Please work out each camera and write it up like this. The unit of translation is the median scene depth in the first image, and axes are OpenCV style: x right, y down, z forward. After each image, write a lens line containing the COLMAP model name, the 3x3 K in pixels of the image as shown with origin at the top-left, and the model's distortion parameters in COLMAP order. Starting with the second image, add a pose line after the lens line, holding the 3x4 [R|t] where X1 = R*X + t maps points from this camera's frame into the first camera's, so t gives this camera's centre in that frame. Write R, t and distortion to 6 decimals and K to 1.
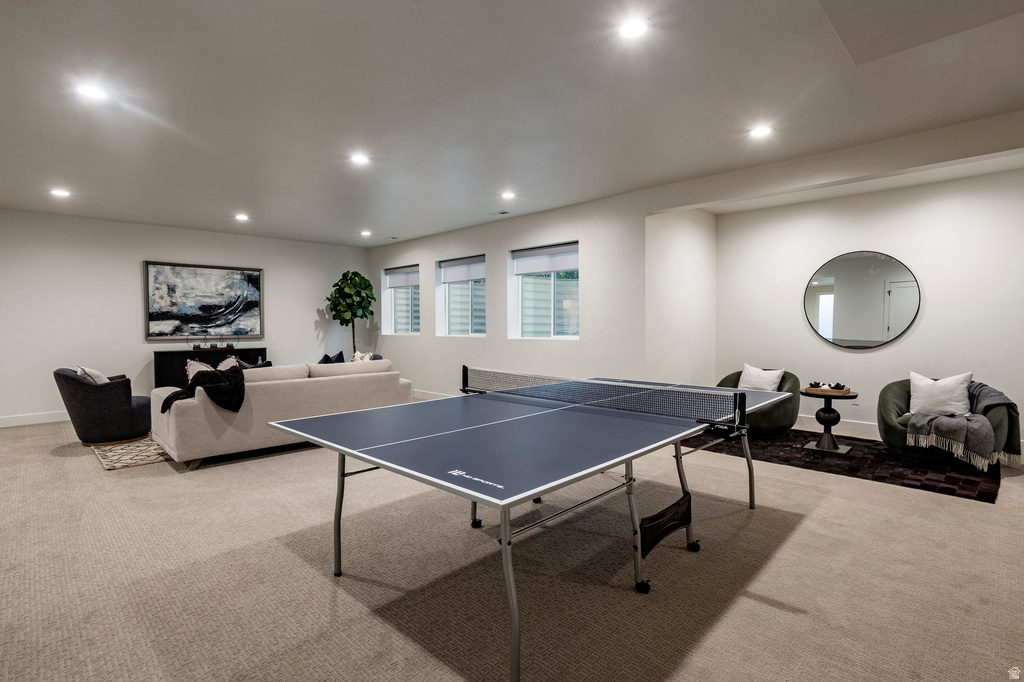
lens RADIAL K [[500.8, 0, 493.7], [0, 500.8, 344.1], [0, 0, 1]] dist [-0.051352, 0.037268]
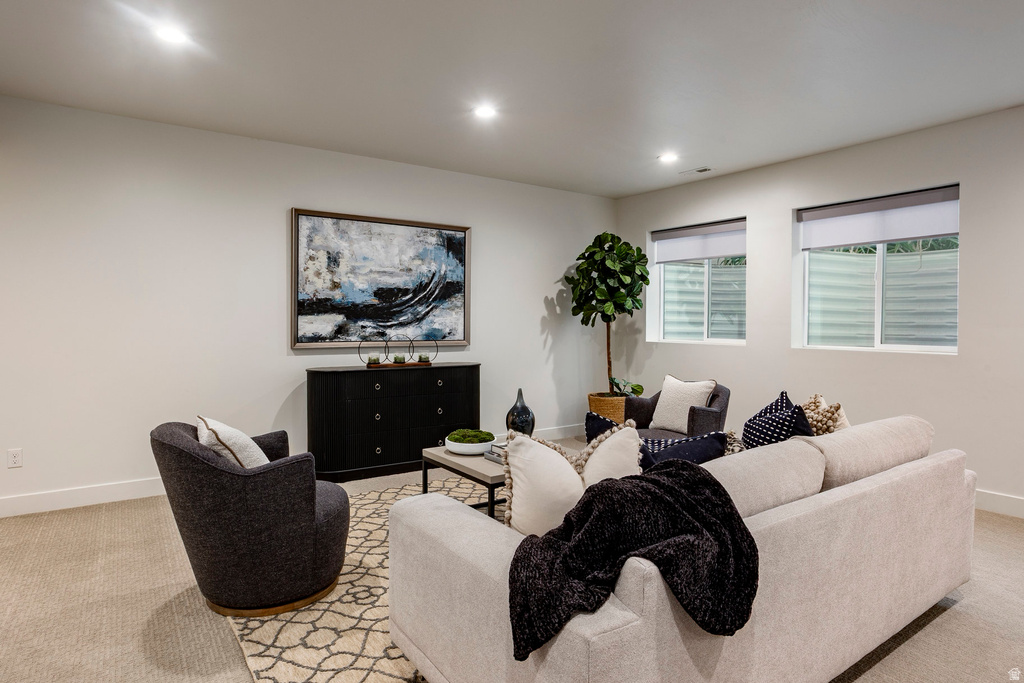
lens RADIAL K [[584.9, 0, 512.0], [0, 584.9, 341.5], [0, 0, 1]] dist [-0.029138, 0.000551]
pose [[0.985999, 0.014895, -0.166085, -0.320009], [-0.015841, 0.999865, -0.004370, -0.016261], [0.165997, 0.006940, 0.986102, 0.353288]]
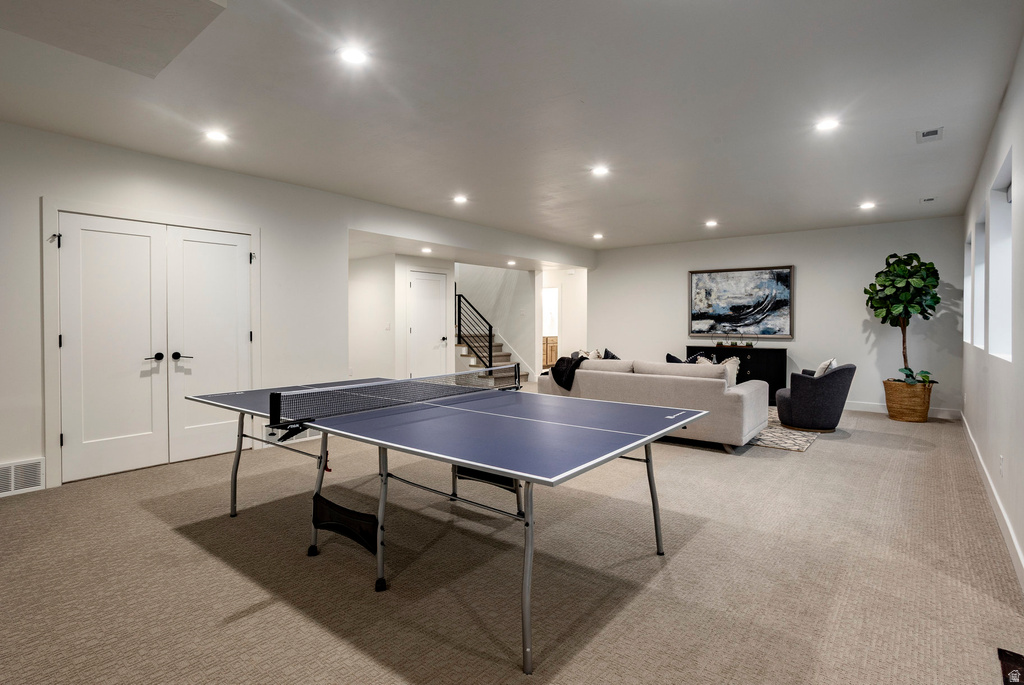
lens RADIAL K [[511.6, 0, 512.8], [0, 511.6, 319.6], [0, 0, 1]] dist [-0.031150, 0.011833]
pose [[0.122265, -0.002180, -0.992495, 0.451883], [-0.045512, 0.998933, -0.007800, -0.017889], [0.991453, 0.046124, 0.122036, 0.381658]]
